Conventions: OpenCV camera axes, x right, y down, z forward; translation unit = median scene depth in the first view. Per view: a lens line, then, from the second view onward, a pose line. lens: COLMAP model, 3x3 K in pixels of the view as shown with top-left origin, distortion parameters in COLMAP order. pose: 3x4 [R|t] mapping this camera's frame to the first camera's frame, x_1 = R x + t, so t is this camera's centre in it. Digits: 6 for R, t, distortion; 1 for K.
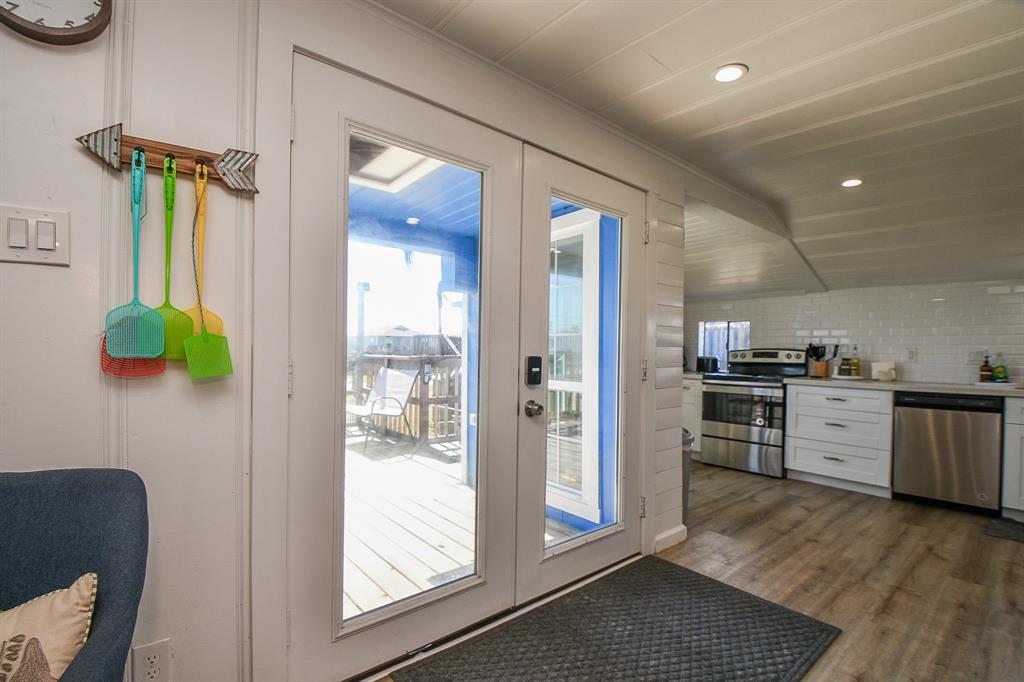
lens RADIAL K [[475.5, 0, 514.8], [0, 475.5, 356.5], [0, 0, 1]] dist [-0.001073, -0.011574]
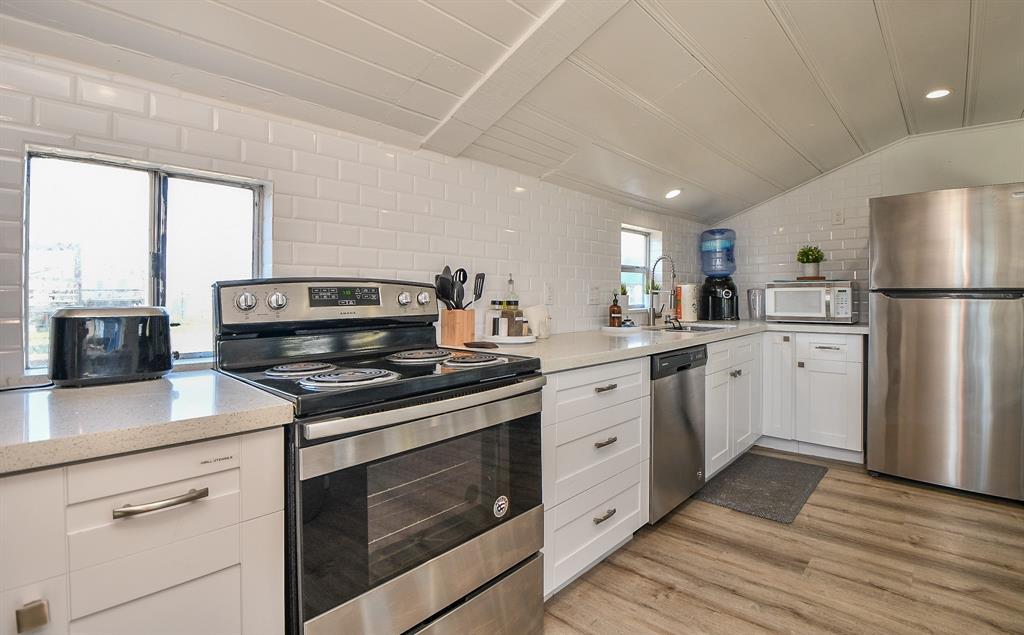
lens RADIAL K [[467.6, 0, 527.9], [0, 467.6, 291.1], [0, 0, 1]] dist [0.000948, -0.018942]
pose [[-0.121505, -0.005811, 0.992574, 0.217864], [0.008756, 0.999938, 0.006926, -0.010594], [-0.992552, 0.009532, -0.121447, 1.098321]]
